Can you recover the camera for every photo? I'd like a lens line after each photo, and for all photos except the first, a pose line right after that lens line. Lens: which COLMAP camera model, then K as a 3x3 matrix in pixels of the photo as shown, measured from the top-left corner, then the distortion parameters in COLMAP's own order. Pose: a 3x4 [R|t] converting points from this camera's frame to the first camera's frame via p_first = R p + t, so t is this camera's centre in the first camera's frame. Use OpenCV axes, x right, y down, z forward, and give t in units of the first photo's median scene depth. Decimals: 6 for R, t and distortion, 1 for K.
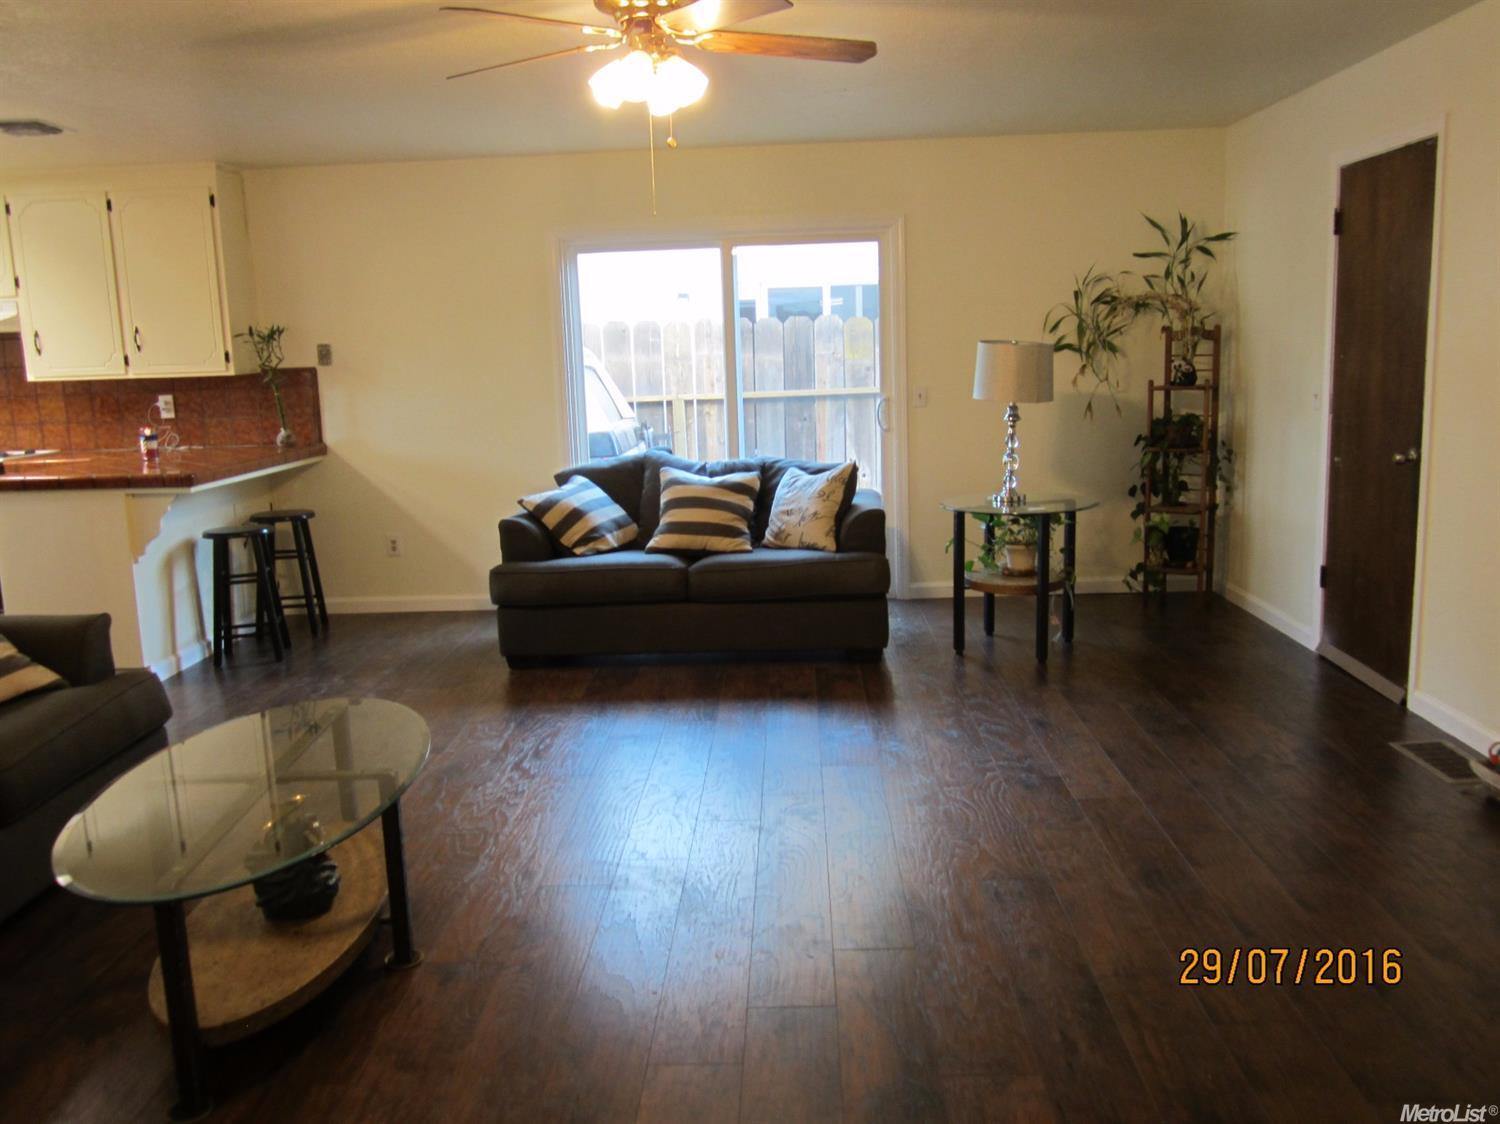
lens RADIAL K [[1230.0, 0, 750.0], [0, 1230.0, 562.0], [0, 0, 1]] dist [-0.048715, 0.002243]
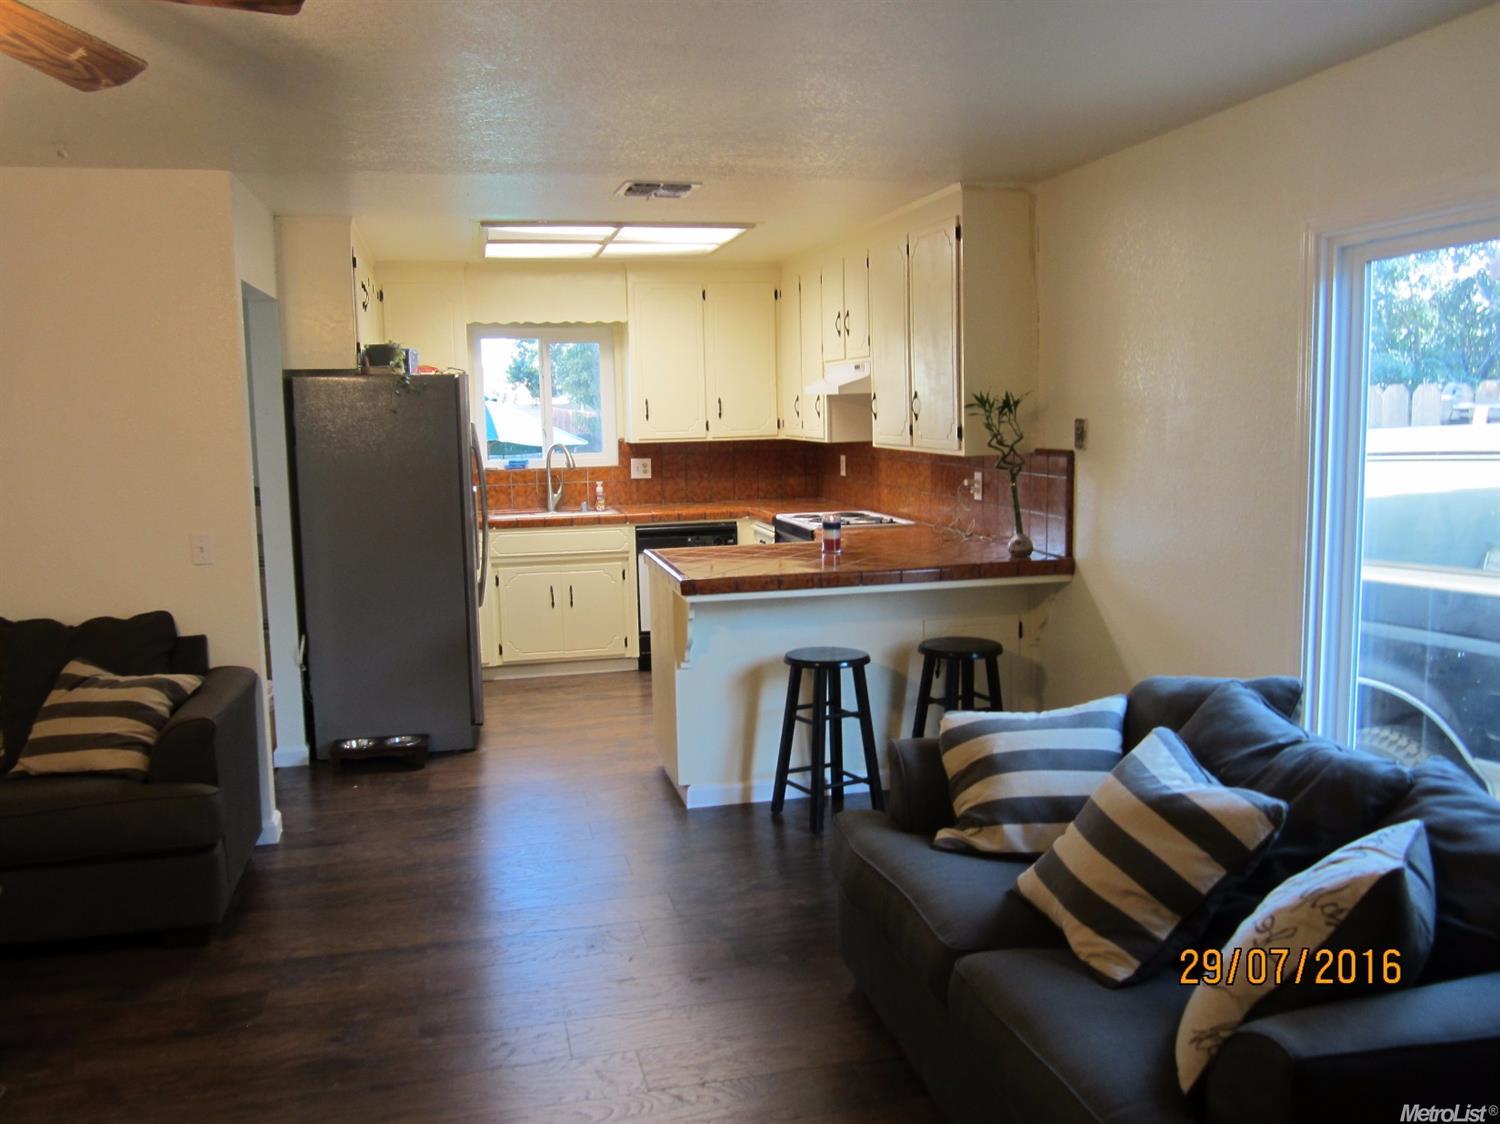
lens RADIAL K [[1230.0, 0, 750.0], [0, 1230.0, 562.0], [0, 0, 1]] dist [-0.048715, 0.002243]
pose [[0.256723, 0.141413, -0.956083, 0.296778], [-0.155143, 0.982439, 0.103652, -0.148004], [0.953952, 0.121720, 0.274154, 0.668754]]
